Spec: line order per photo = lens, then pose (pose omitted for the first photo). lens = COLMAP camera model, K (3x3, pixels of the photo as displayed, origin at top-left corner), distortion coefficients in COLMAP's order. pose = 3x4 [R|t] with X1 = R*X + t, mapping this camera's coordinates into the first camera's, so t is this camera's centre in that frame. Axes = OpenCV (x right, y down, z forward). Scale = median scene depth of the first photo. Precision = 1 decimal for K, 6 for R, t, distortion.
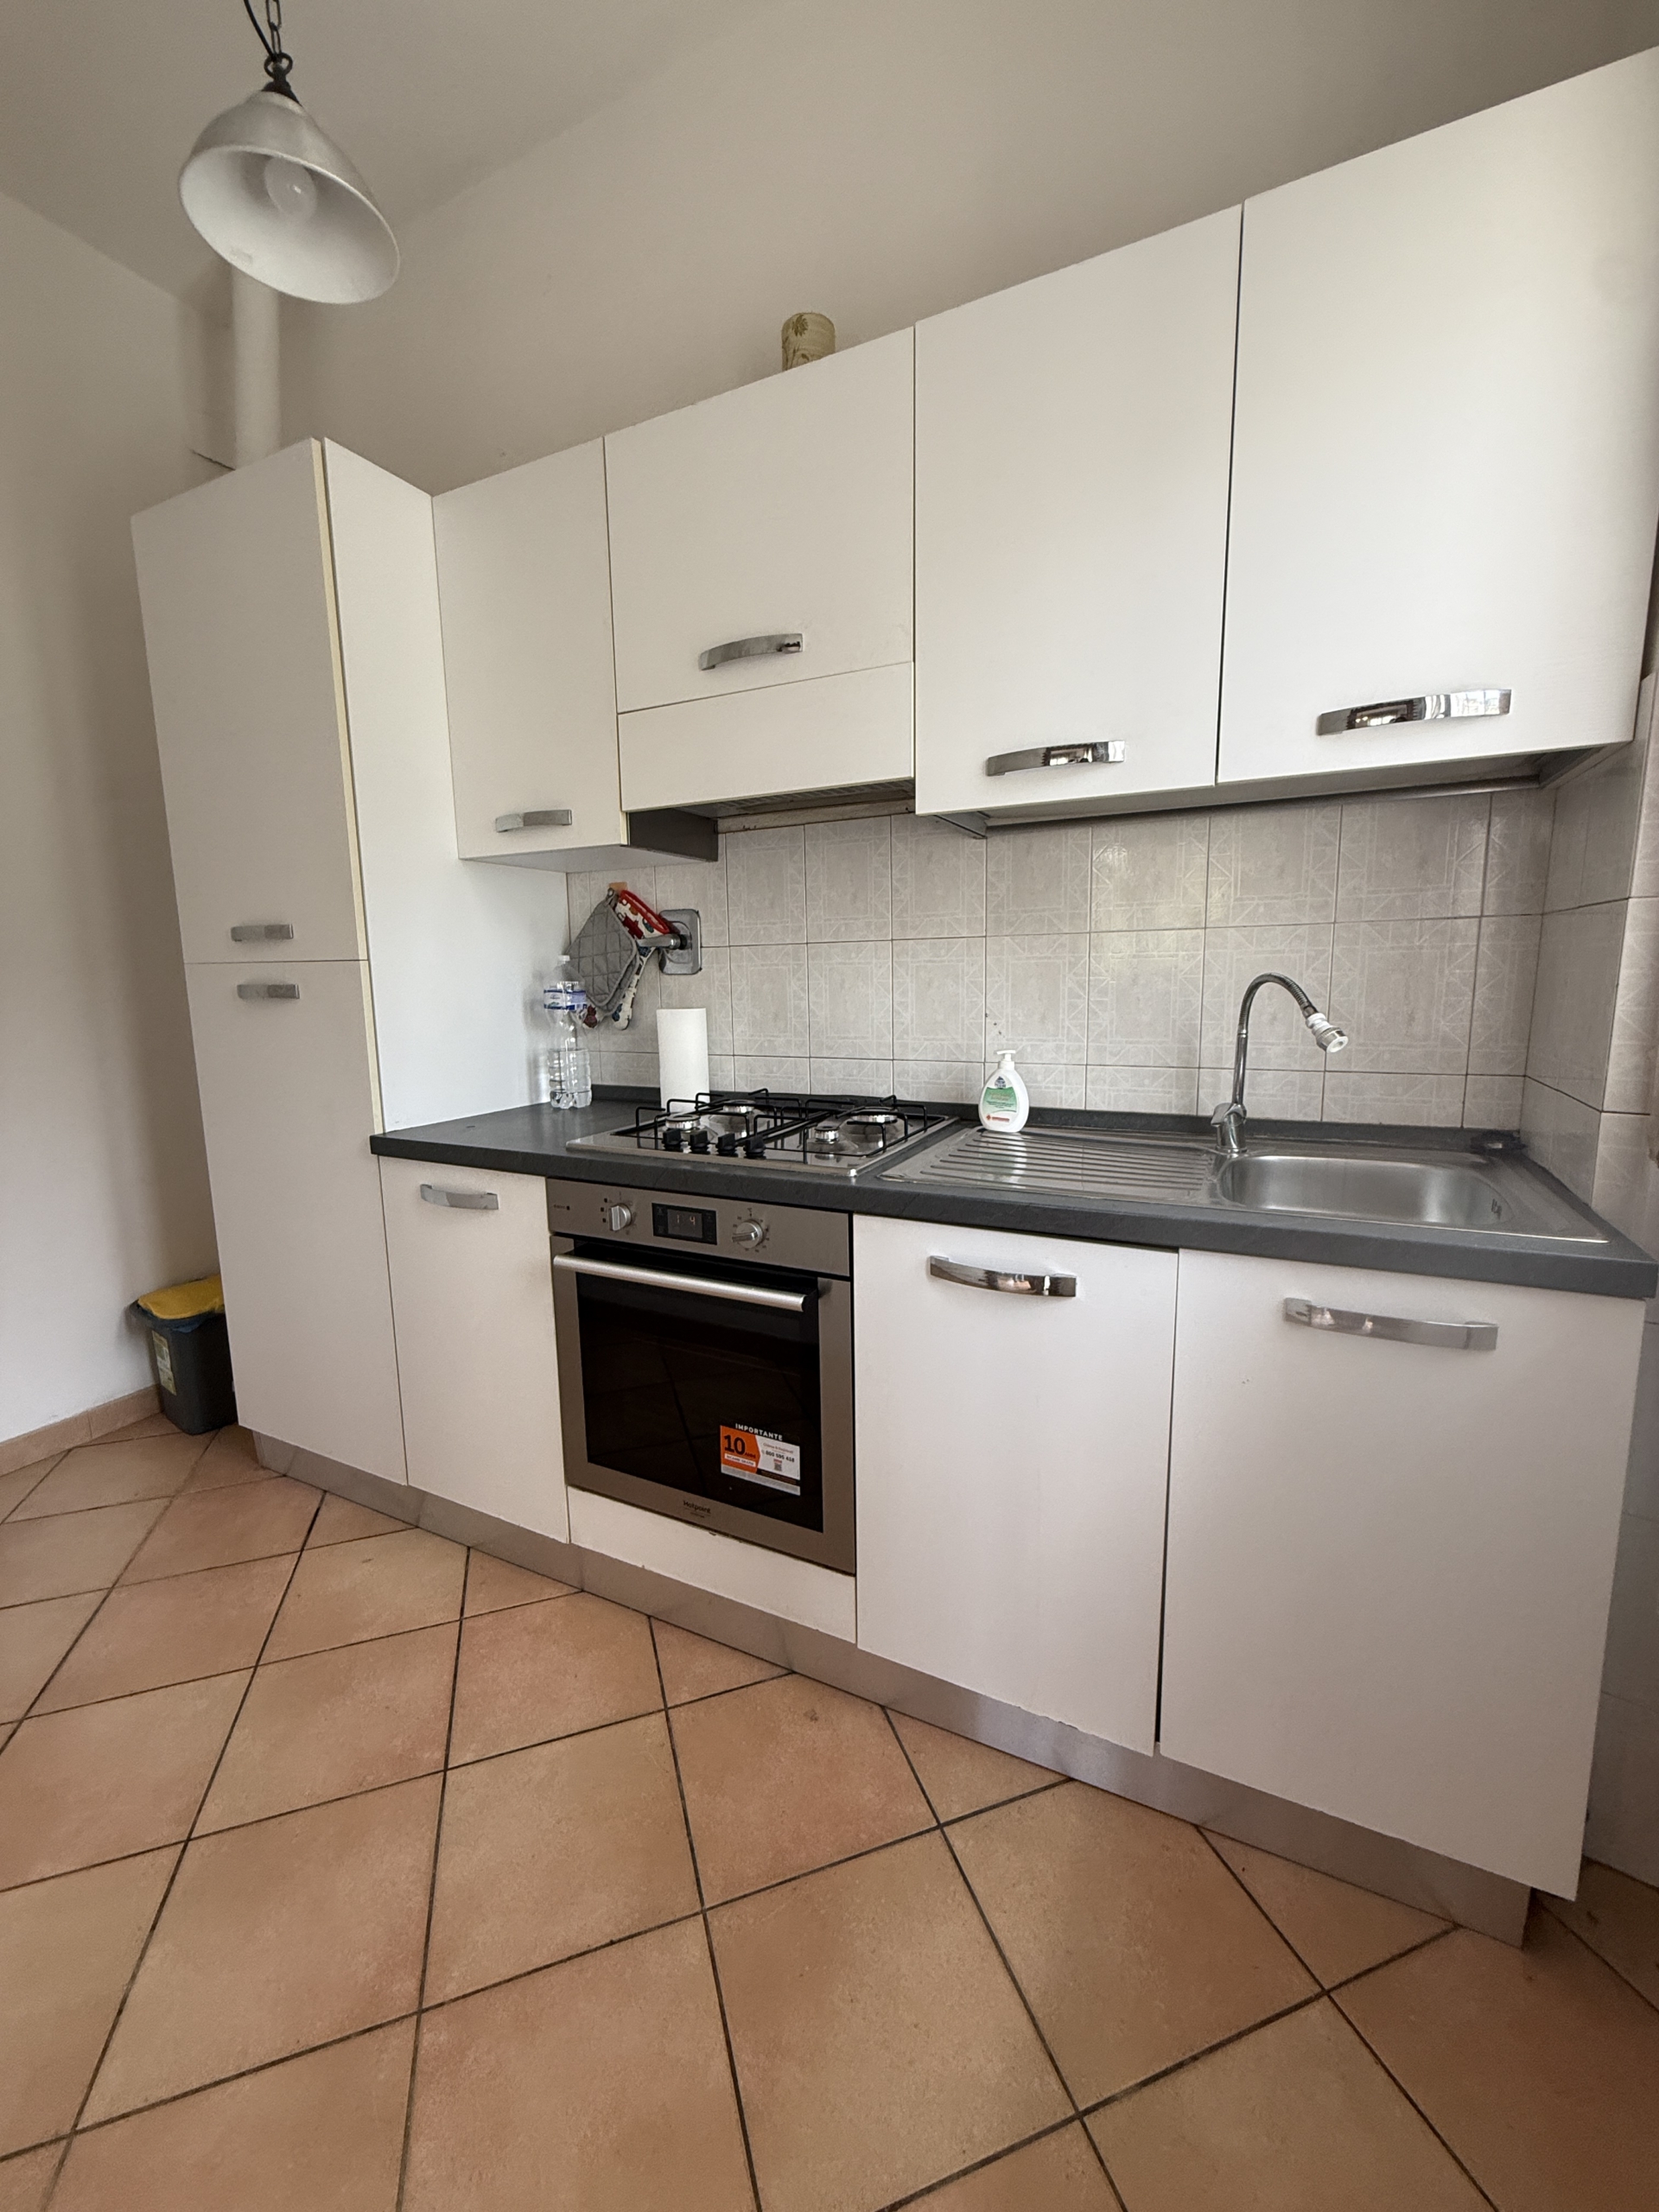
lens RADIAL K [[883.8, 0, 827.6], [0, 883.8, 1101.6], [0, 0, 1]] dist [0.000426, -0.000203]
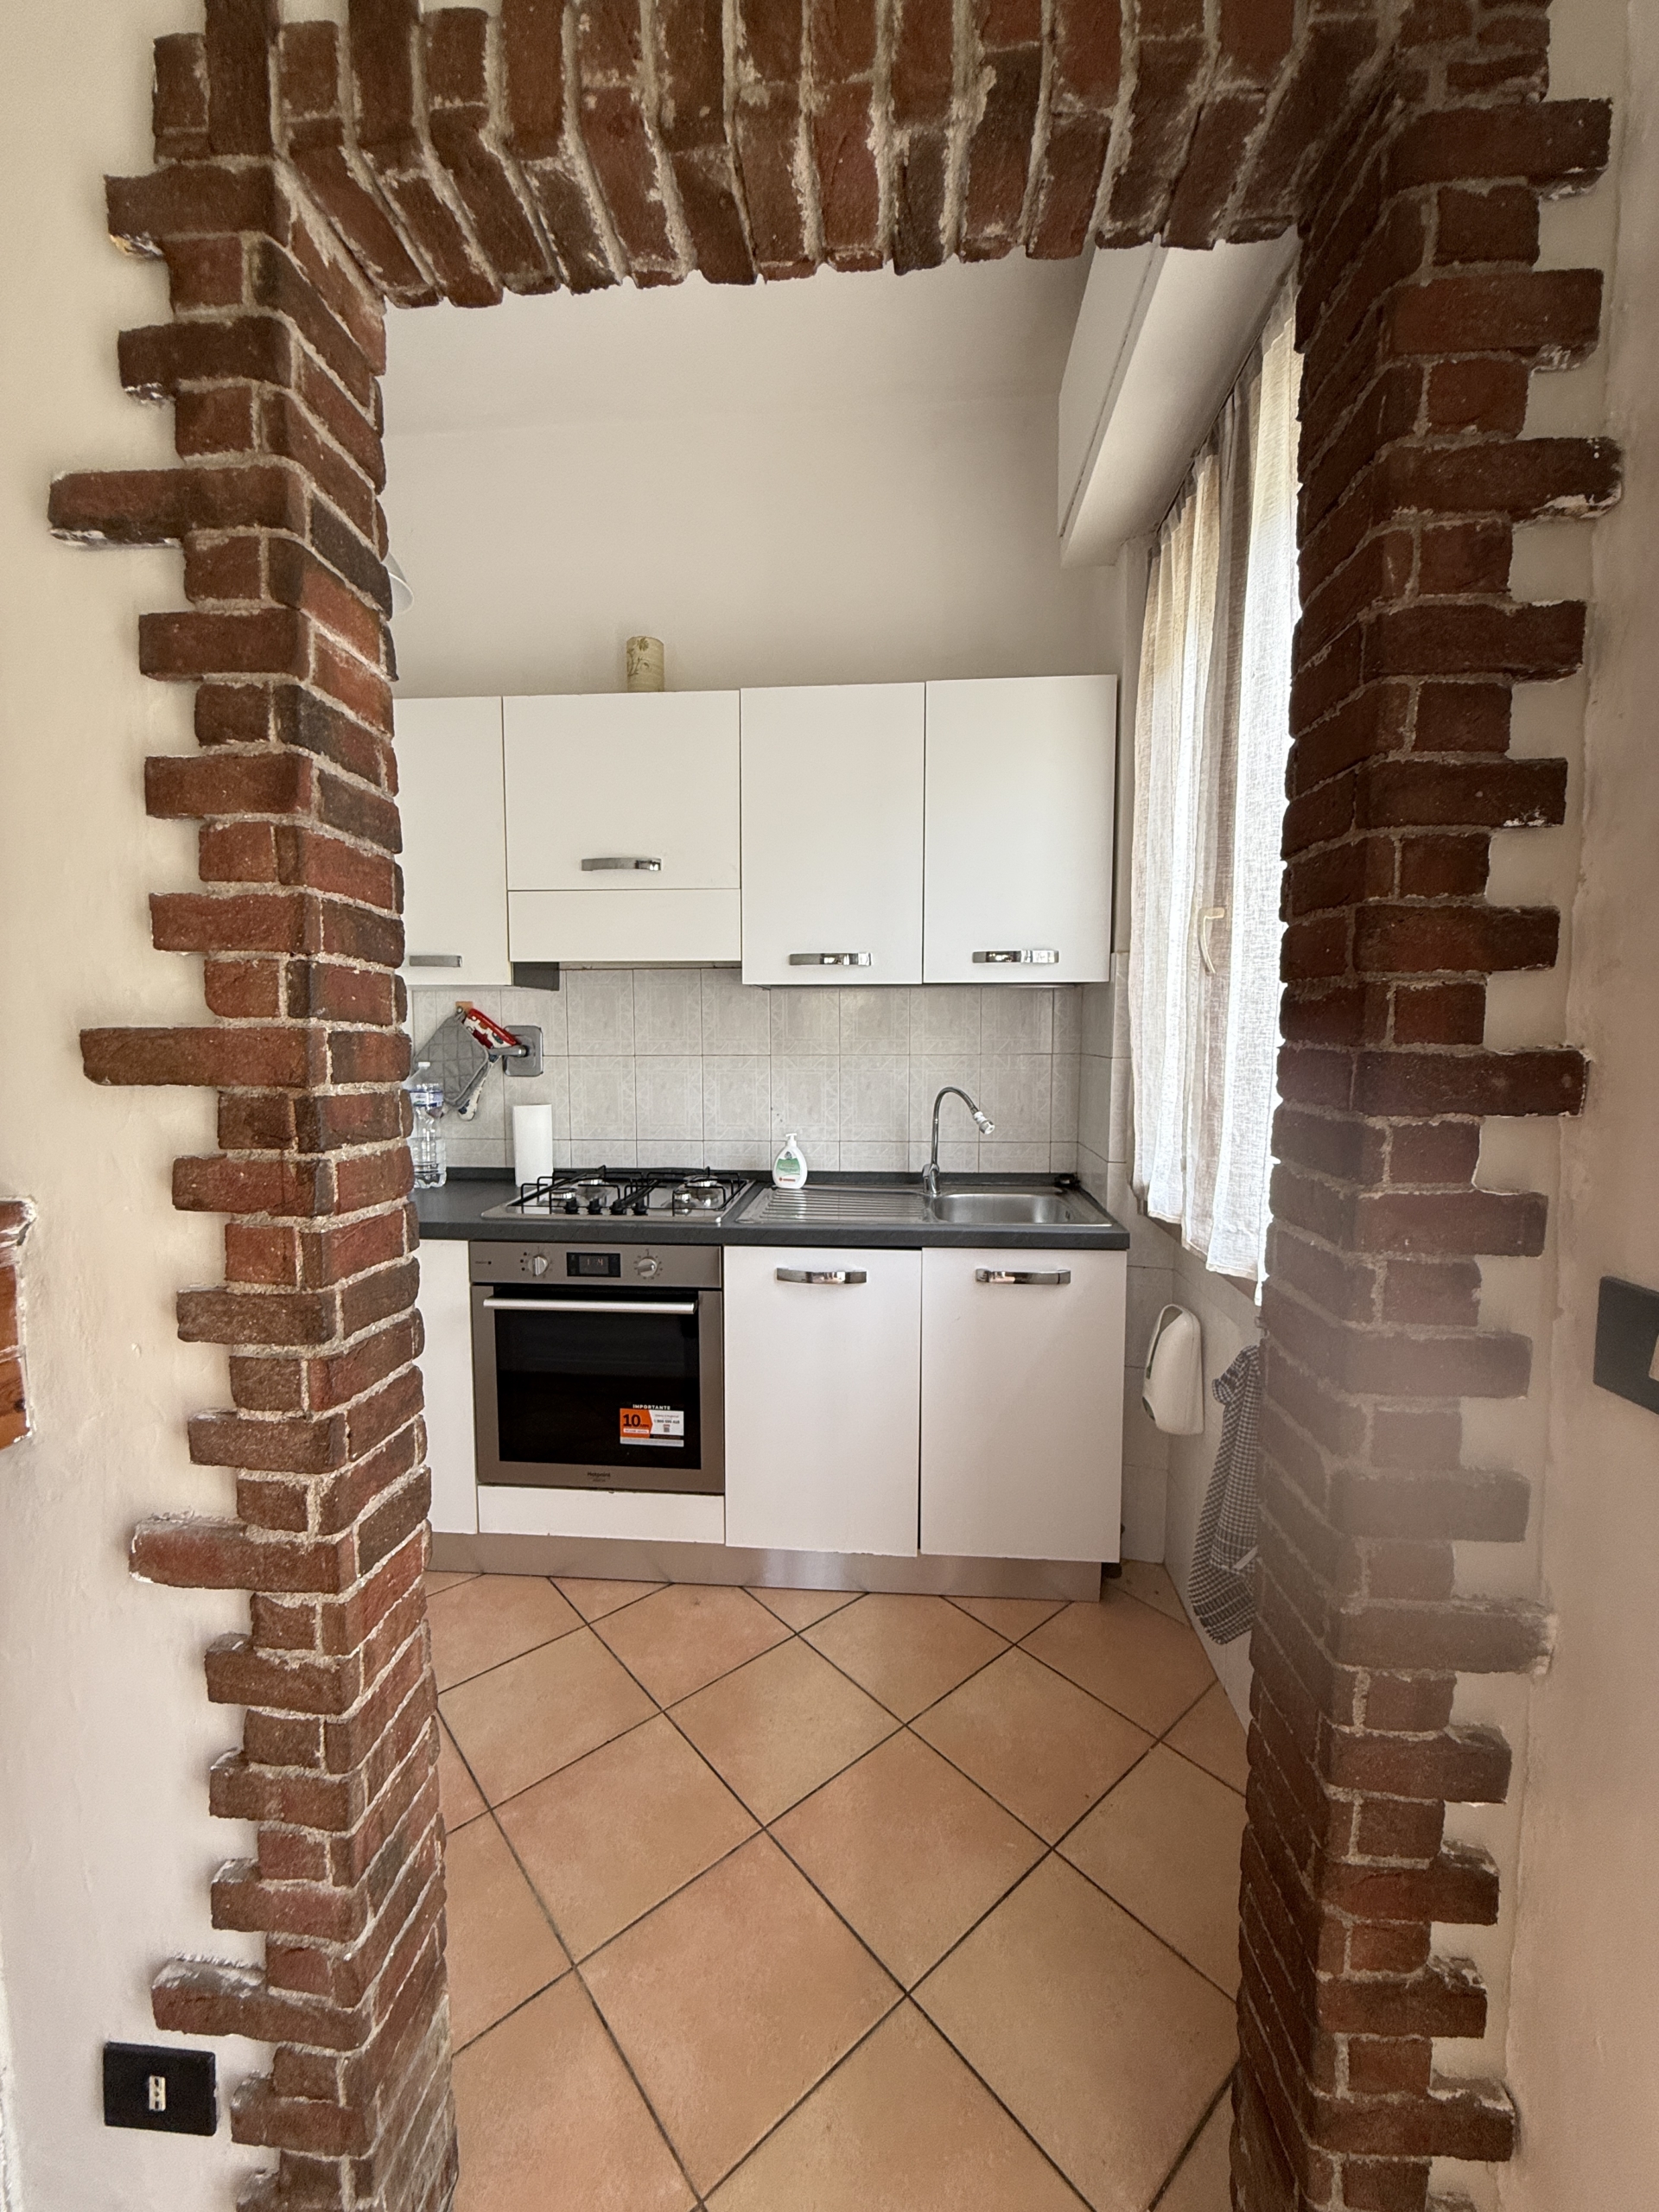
lens RADIAL K [[883.8, 0, 827.6], [0, 883.8, 1101.6], [0, 0, 1]] dist [0.000426, -0.000203]
pose [[0.928376, -0.013916, 0.371382, -0.331127], [0.039727, 0.997289, -0.061939, -0.019258], [-0.369513, 0.072257, 0.926412, -0.457795]]
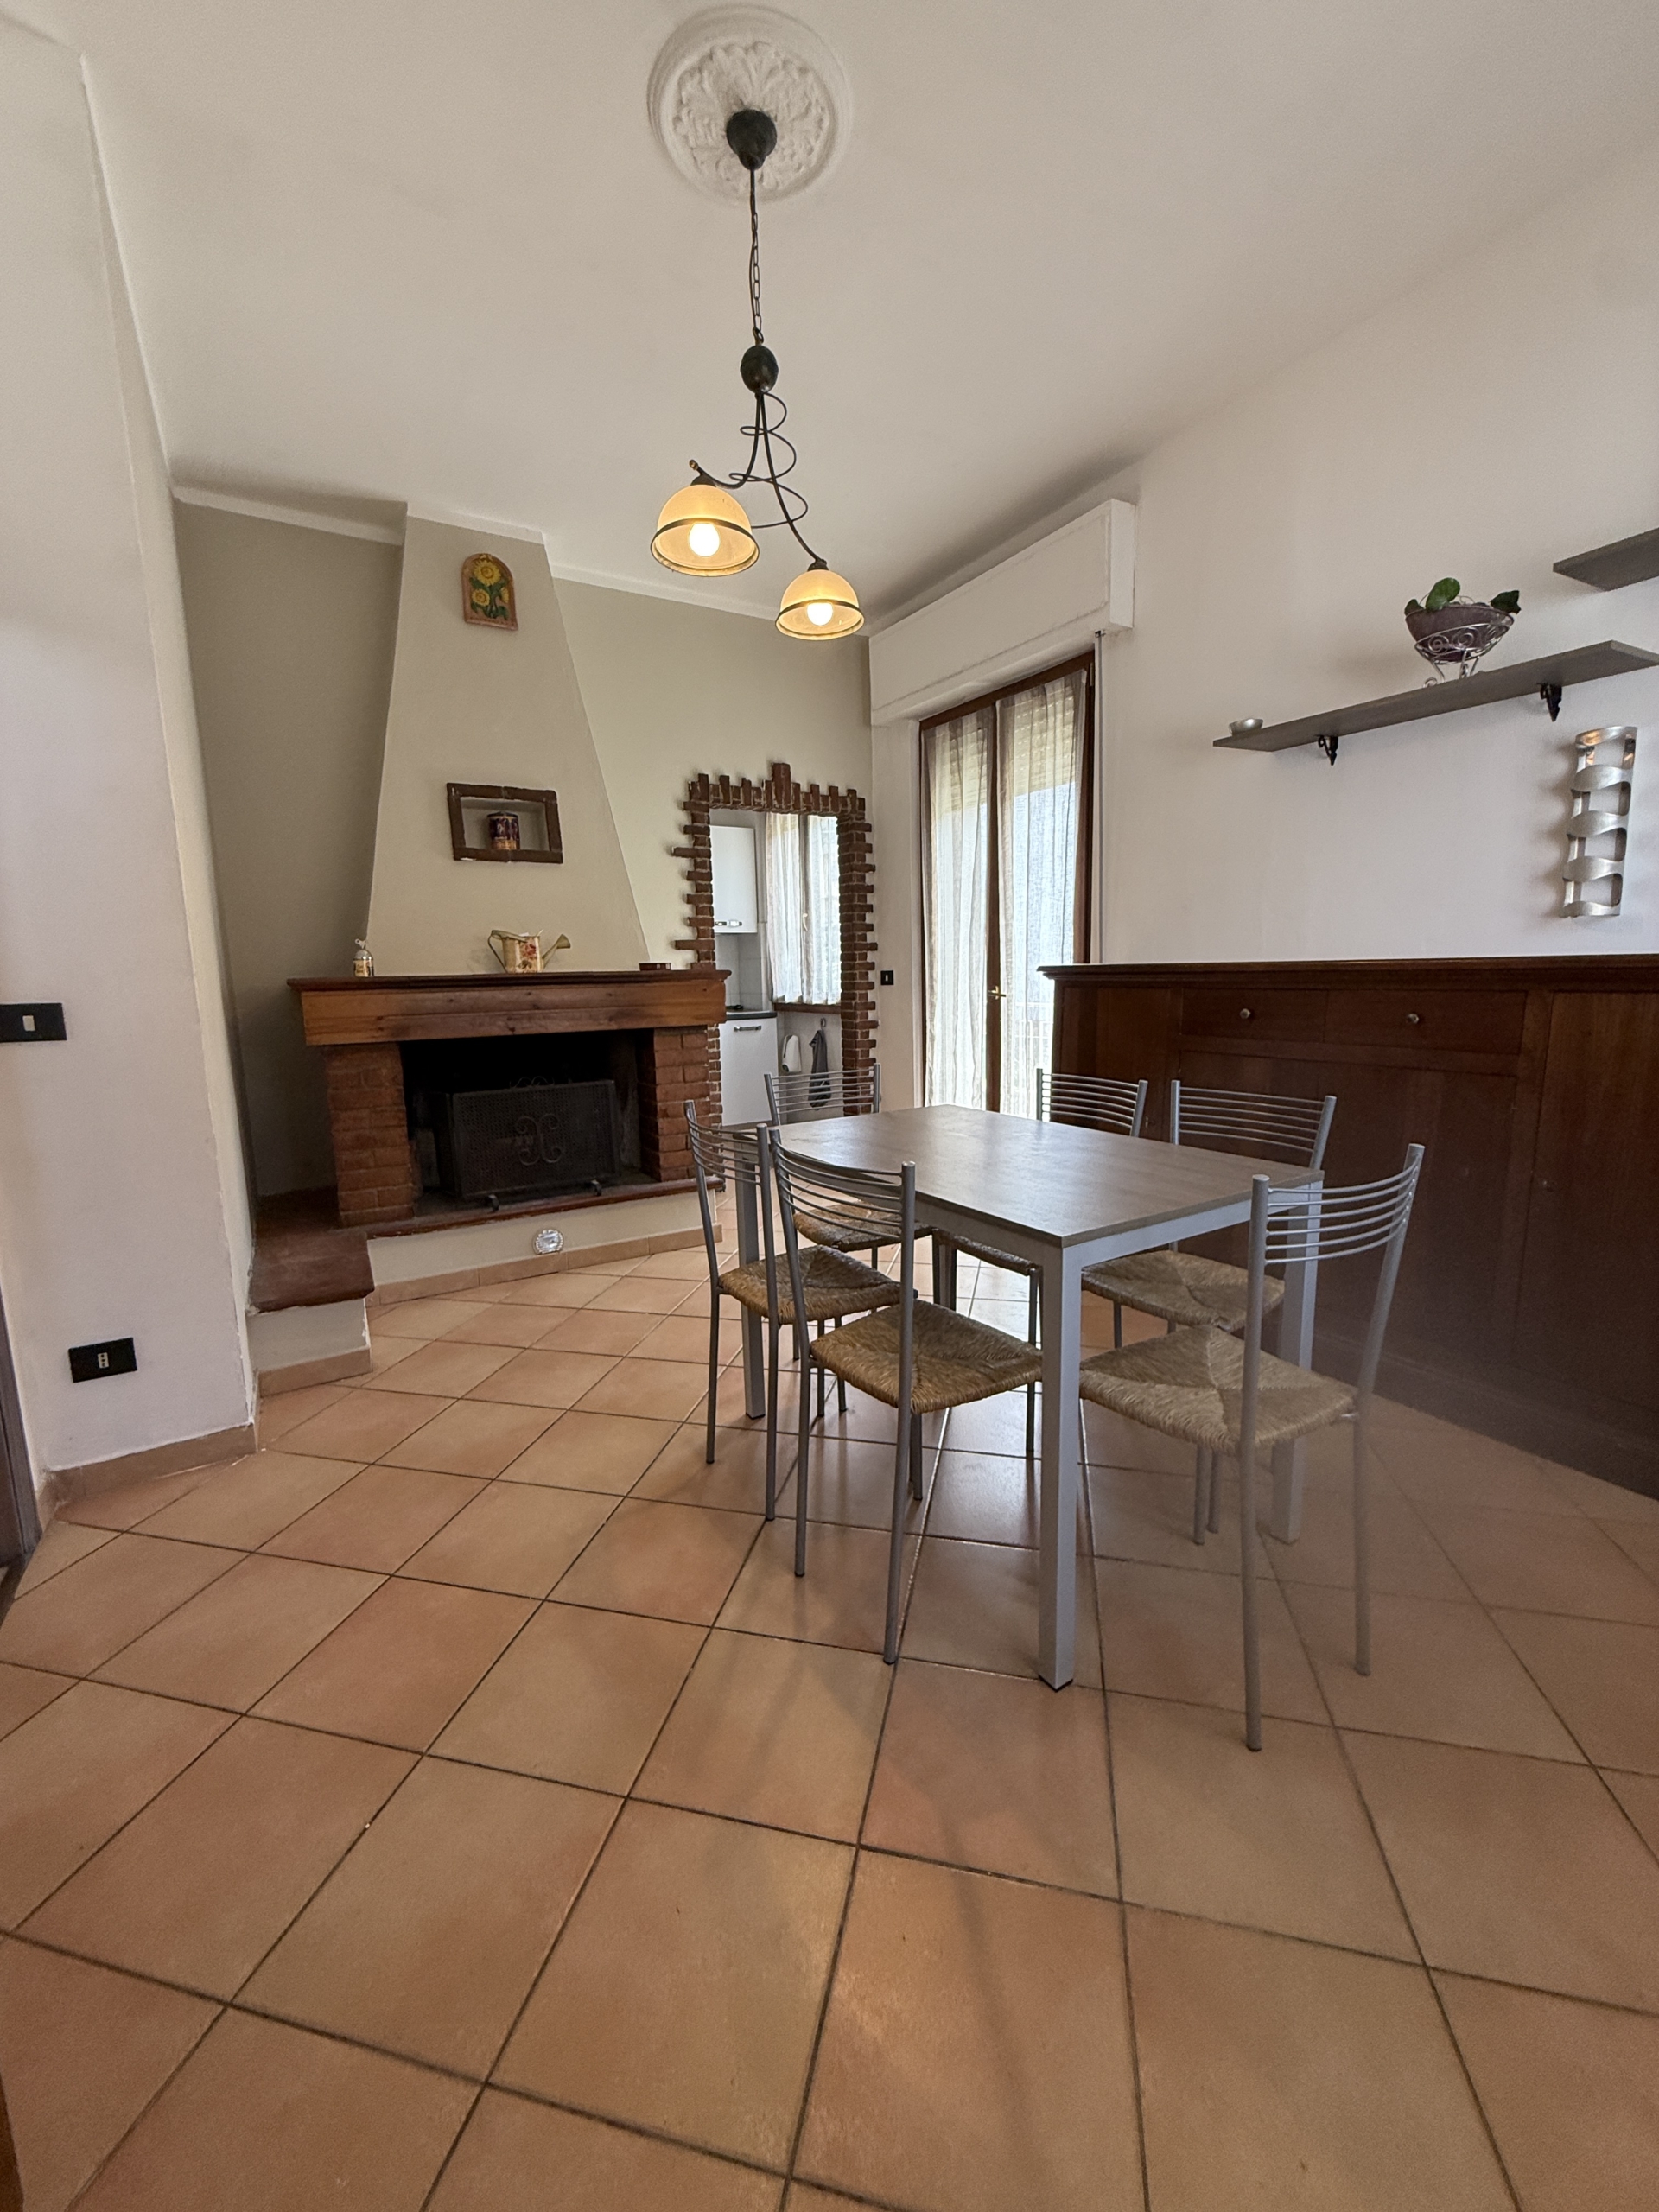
lens RADIAL K [[883.8, 0, 827.6], [0, 883.8, 1101.6], [0, 0, 1]] dist [0.000426, -0.000203]
pose [[0.538804, -0.121932, 0.833561, -2.815072], [0.139181, 0.988757, 0.054669, 0.335805], [-0.830855, 0.086560, 0.549716, -1.841045]]
